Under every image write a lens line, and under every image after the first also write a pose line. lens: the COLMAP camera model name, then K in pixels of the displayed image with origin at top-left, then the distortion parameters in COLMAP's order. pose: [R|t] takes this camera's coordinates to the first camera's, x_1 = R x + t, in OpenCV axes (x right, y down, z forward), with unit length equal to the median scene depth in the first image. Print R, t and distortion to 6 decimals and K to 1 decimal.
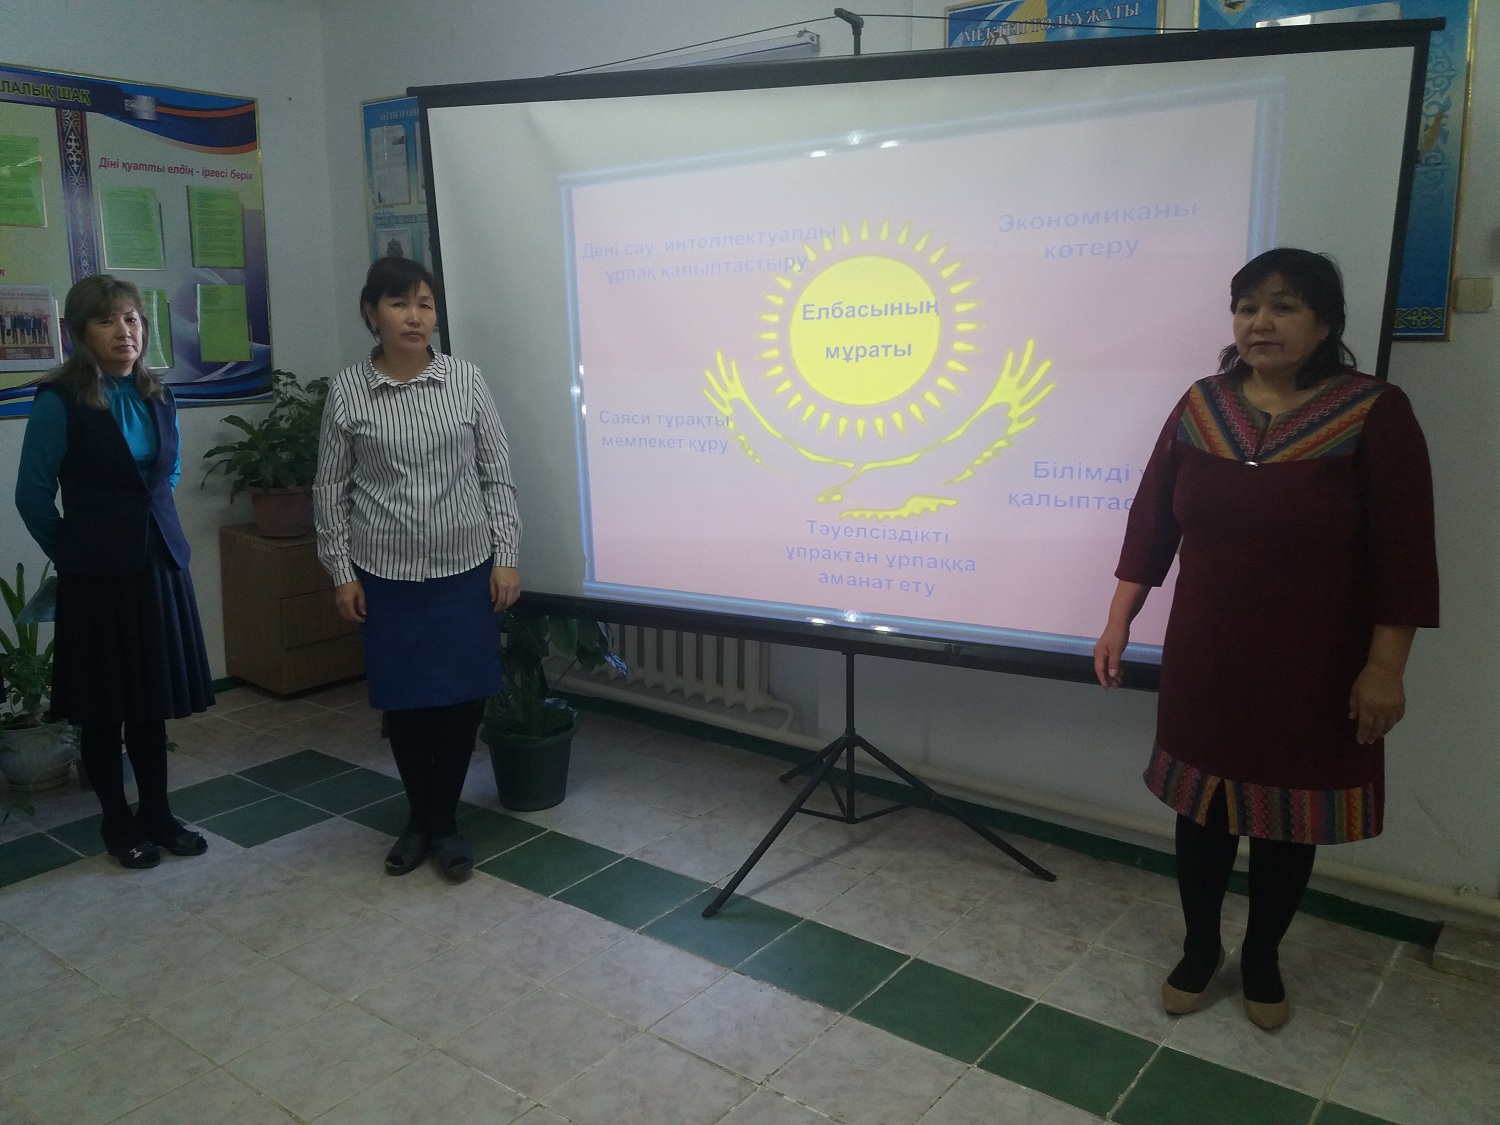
lens RADIAL K [[1250.6, 0, 751.3], [0, 1250.6, 556.3], [0, 0, 1]] dist [0.017645, -0.051733]
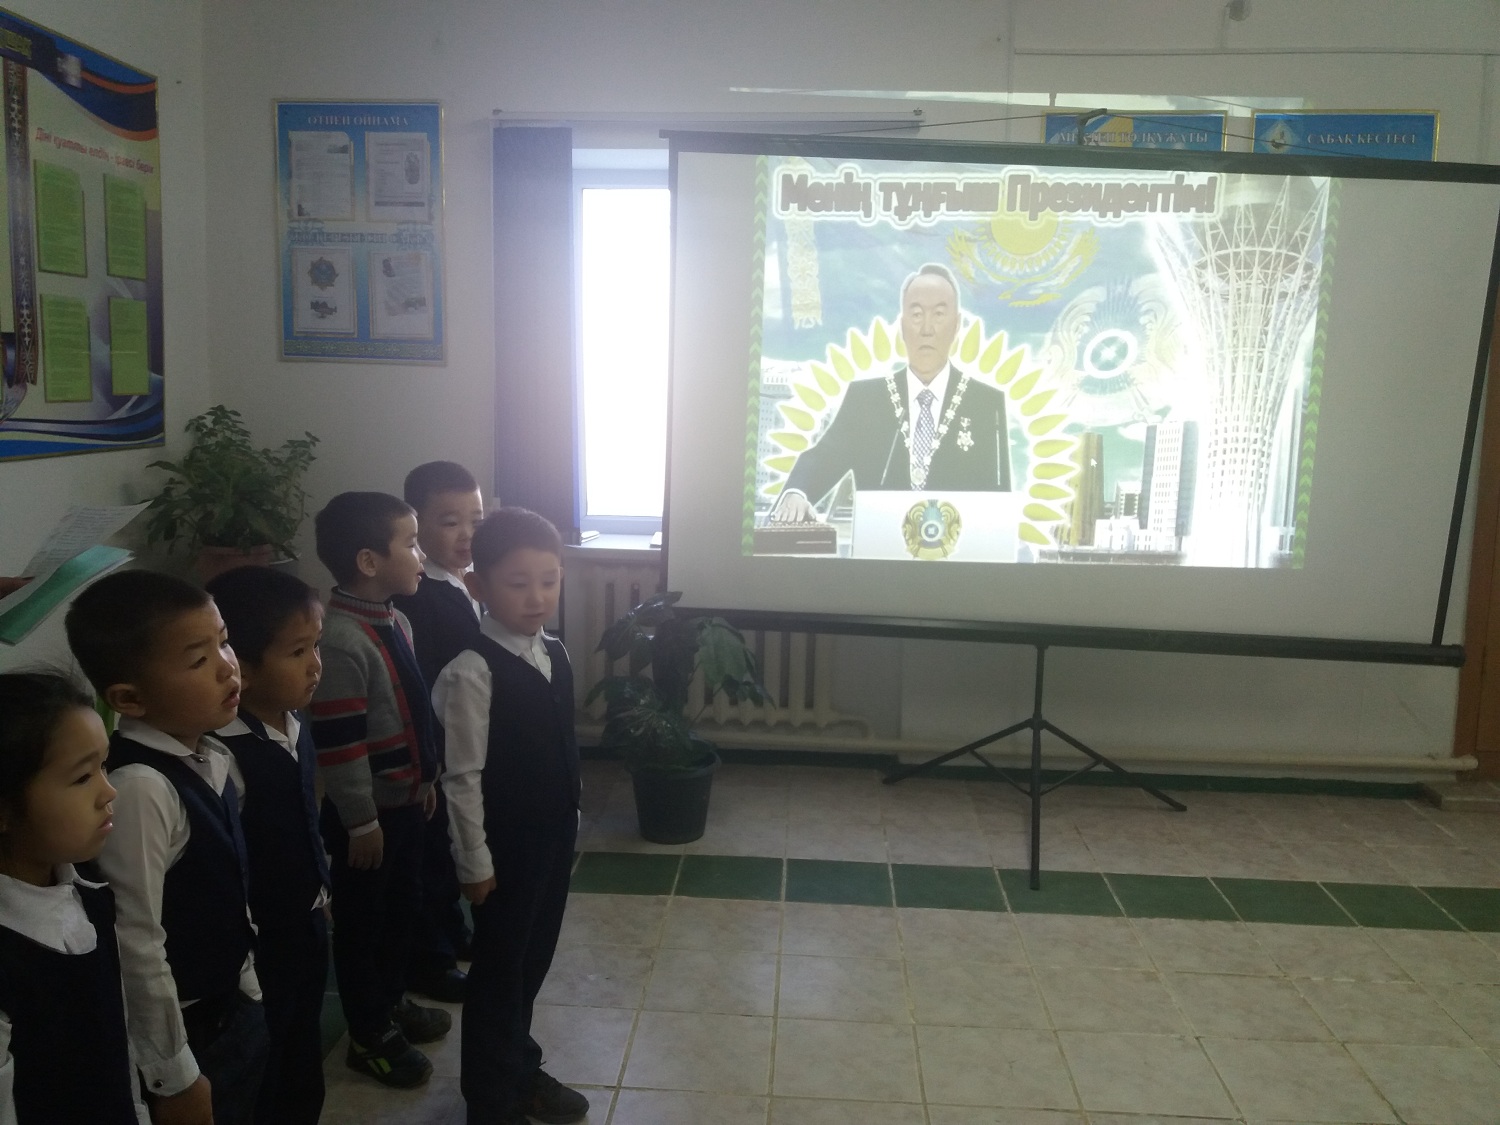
lens RADIAL K [[1250.6, 0, 749.5], [0, 1250.6, 552.8], [0, 0, 1]] dist [0.017645, -0.051733]
pose [[0.824826, -0.054341, 0.562769, -0.644191], [0.080684, 0.996496, -0.022033, -0.006365], [-0.559600, 0.063580, 0.826320, 0.145868]]
